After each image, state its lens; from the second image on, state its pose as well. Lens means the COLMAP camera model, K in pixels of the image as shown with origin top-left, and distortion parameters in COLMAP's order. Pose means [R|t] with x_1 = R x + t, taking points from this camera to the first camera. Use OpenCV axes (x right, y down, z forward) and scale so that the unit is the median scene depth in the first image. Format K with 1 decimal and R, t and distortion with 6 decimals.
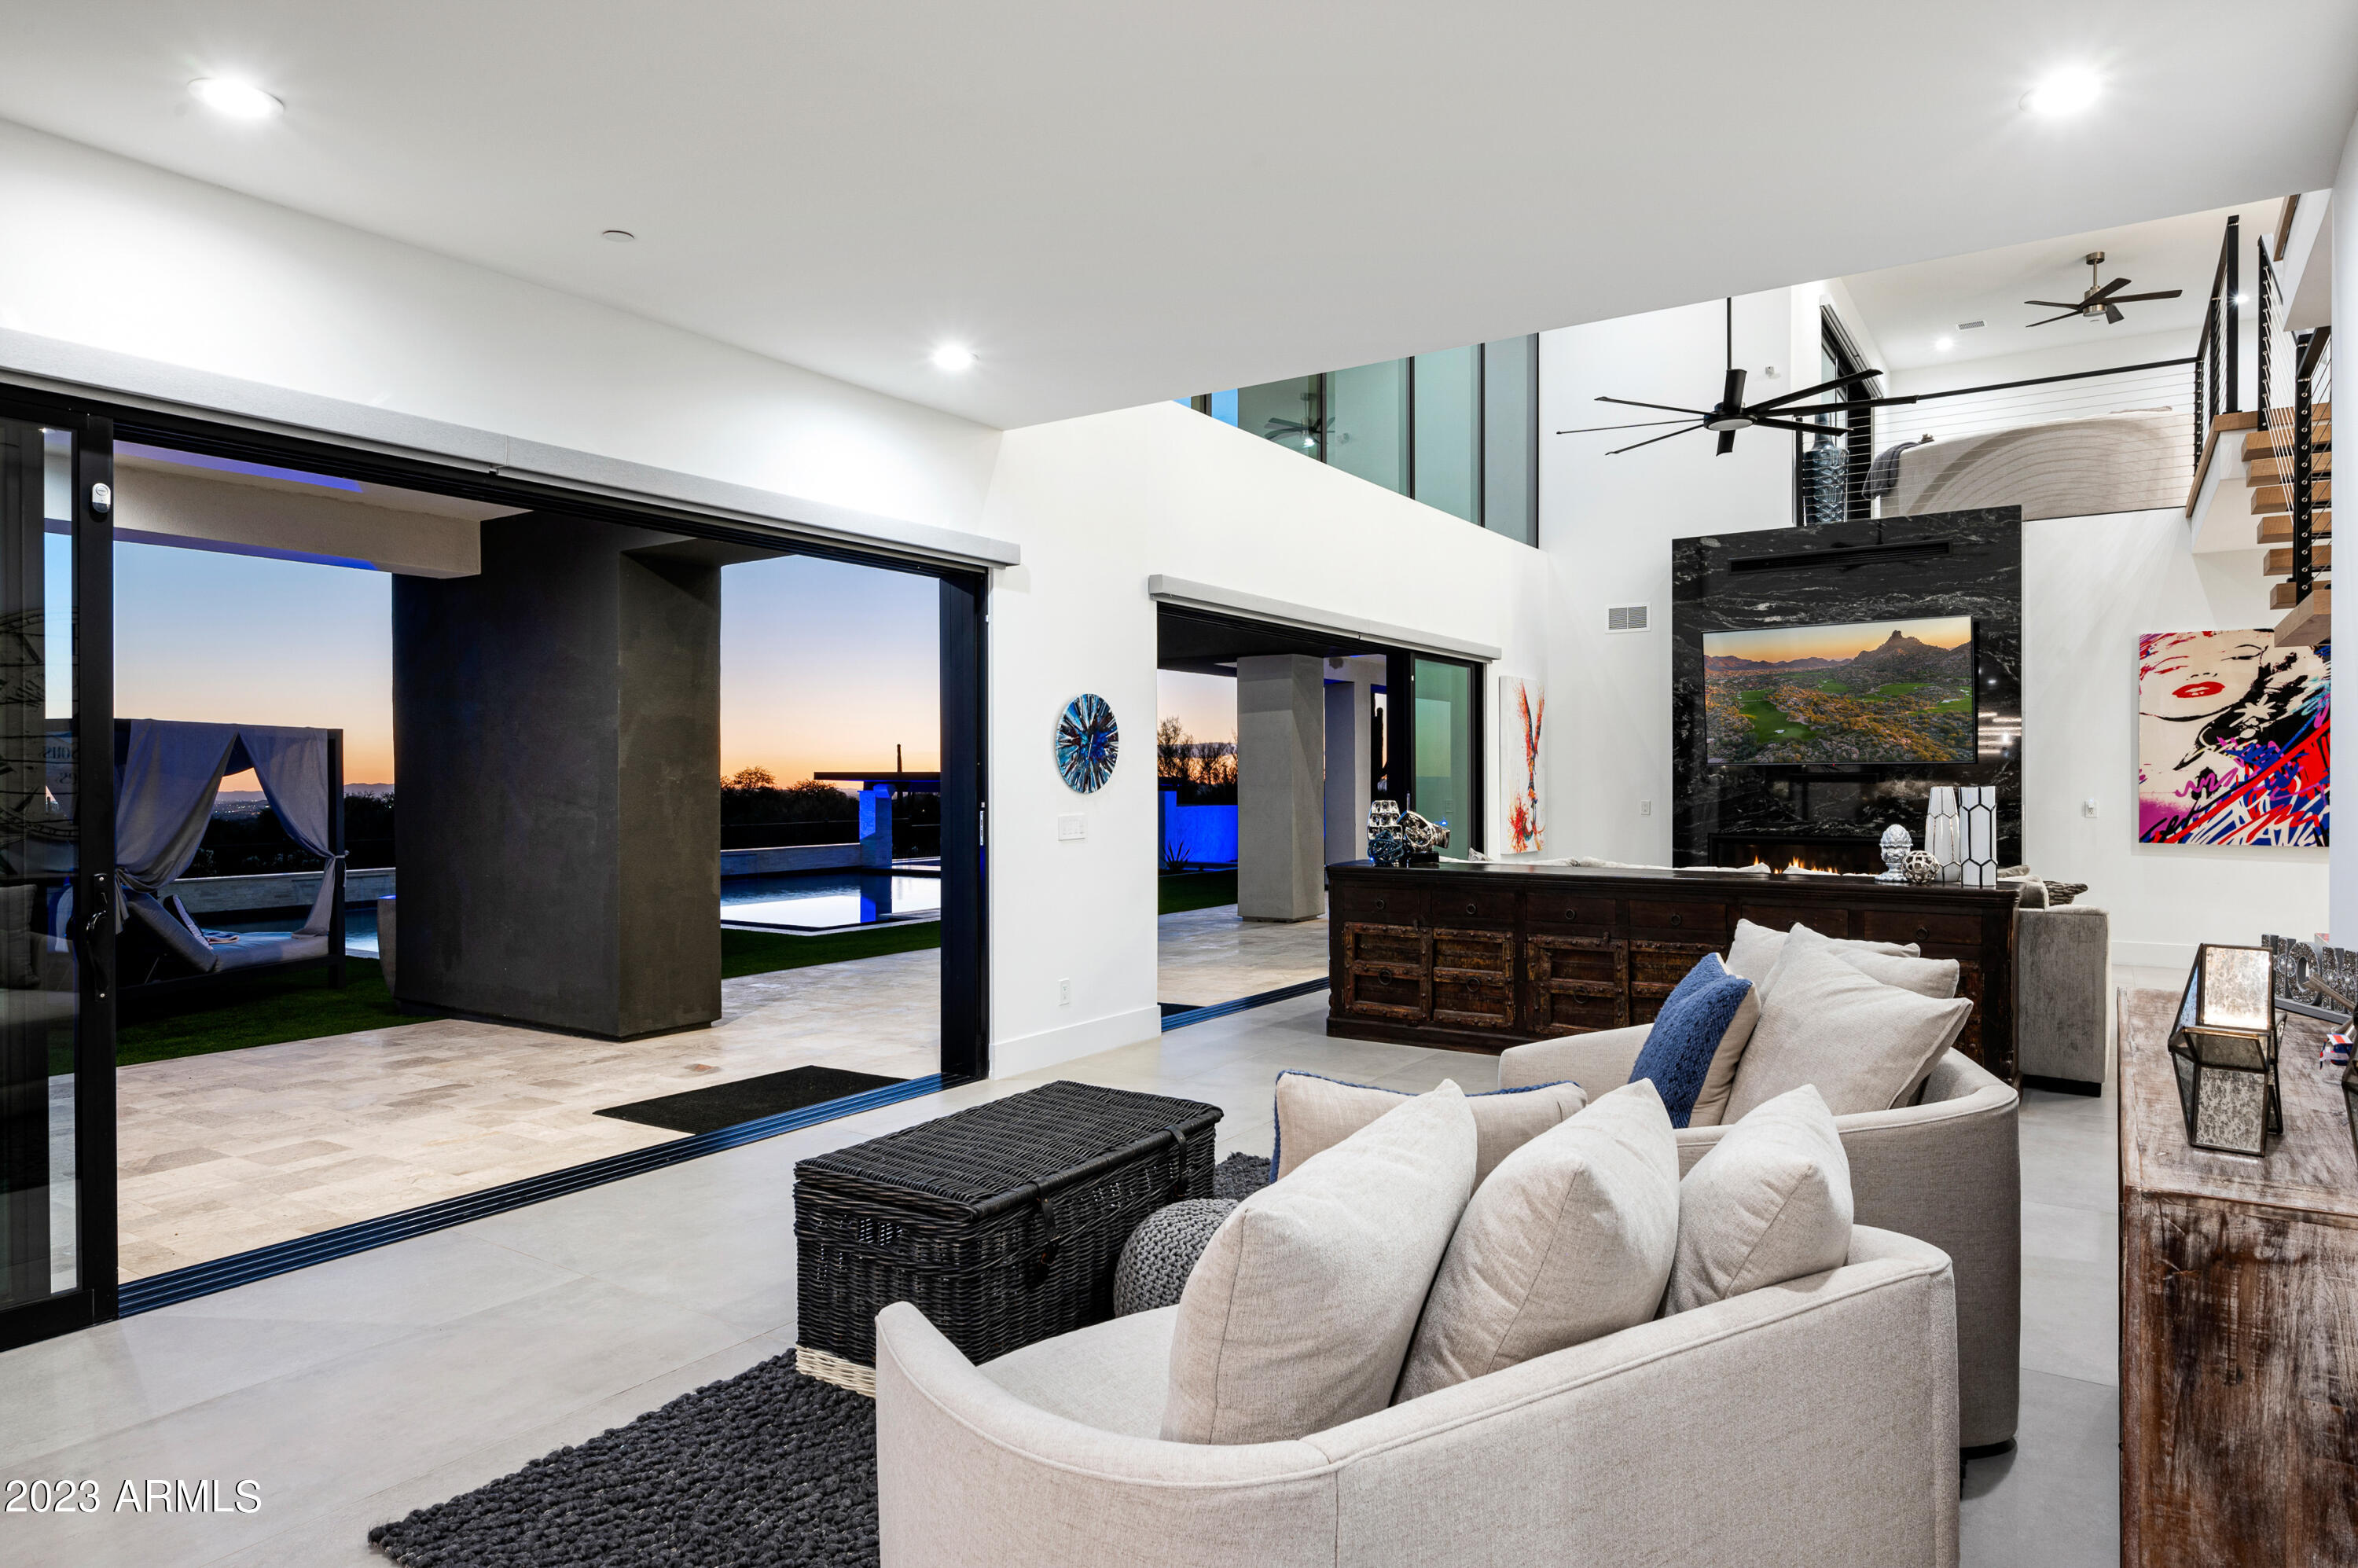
lens RADIAL K [[1389.4, 0, 1179.0], [0, 1389.4, 784.0], [0, 0, 1]] dist [0.001296, 0.000462]
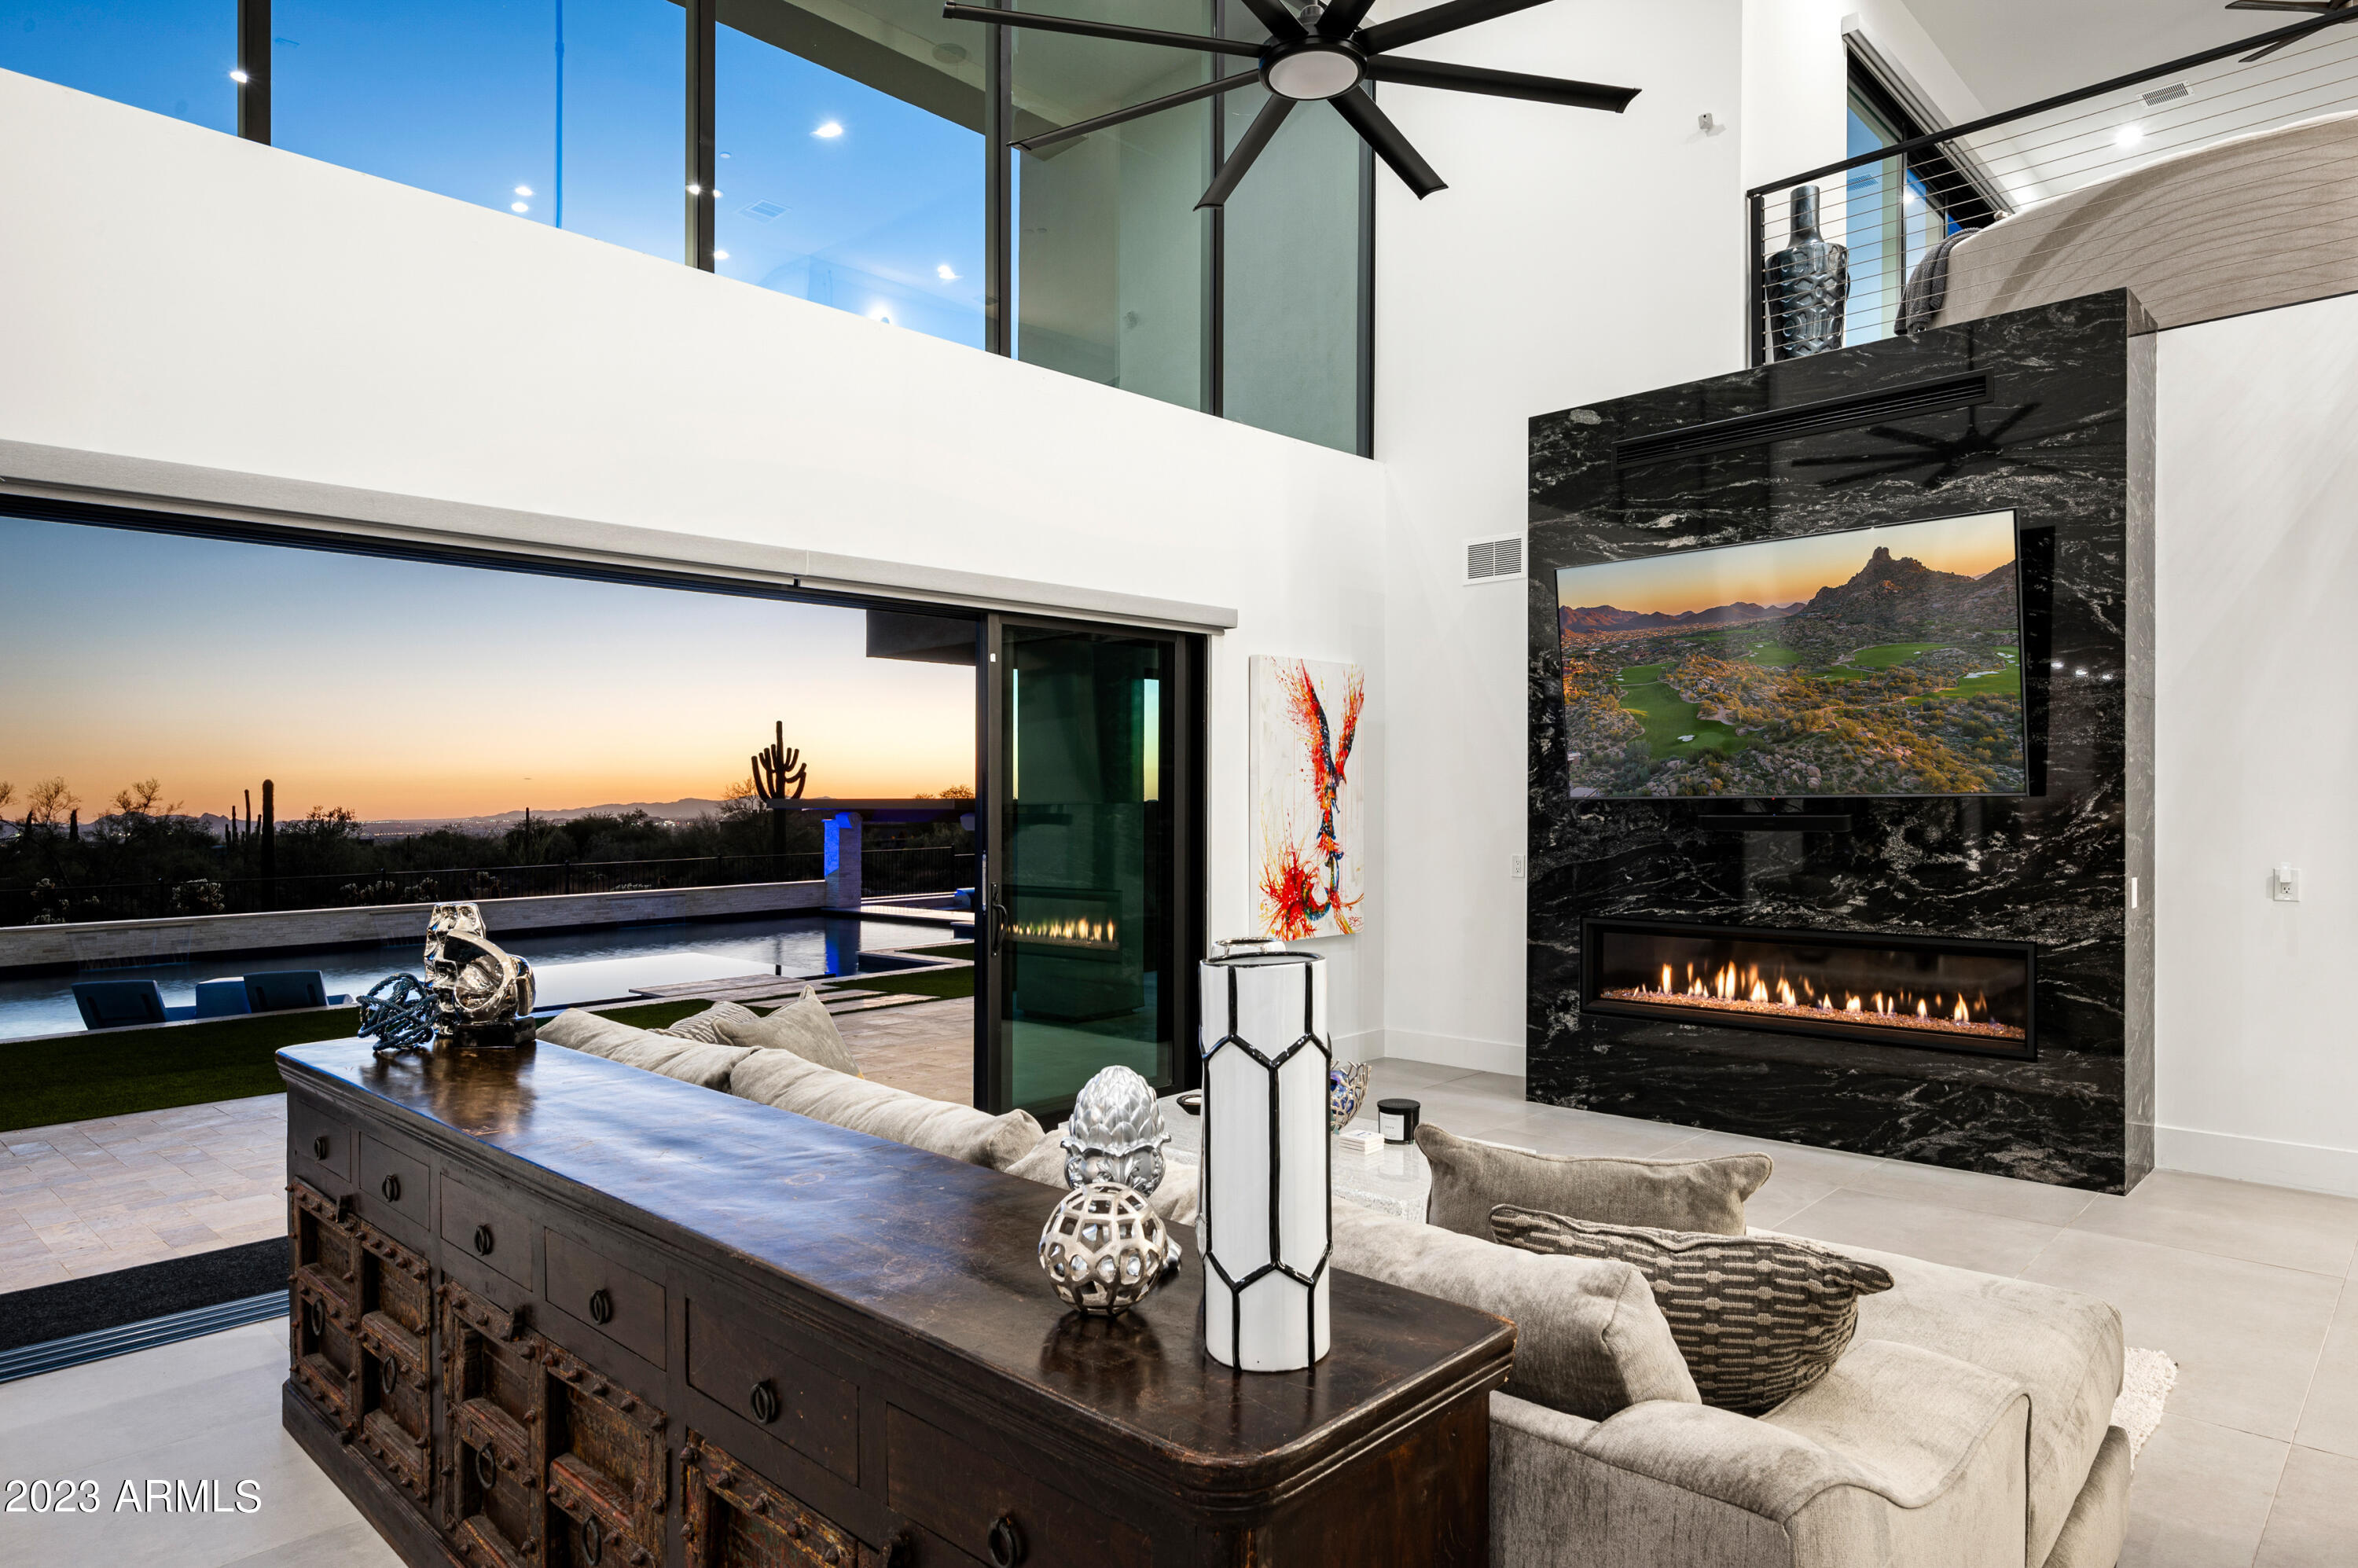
lens RADIAL K [[1412.1, 0, 1183.7], [0, 1412.1, 804.2], [0, 0, 1]] dist [0.001757, 0.001553]
pose [[0.984171, -0.006221, -0.177113, 0.321204], [0.006996, 0.999968, 0.003750, -0.014494], [0.177084, -0.004930, 0.984183, 0.385902]]
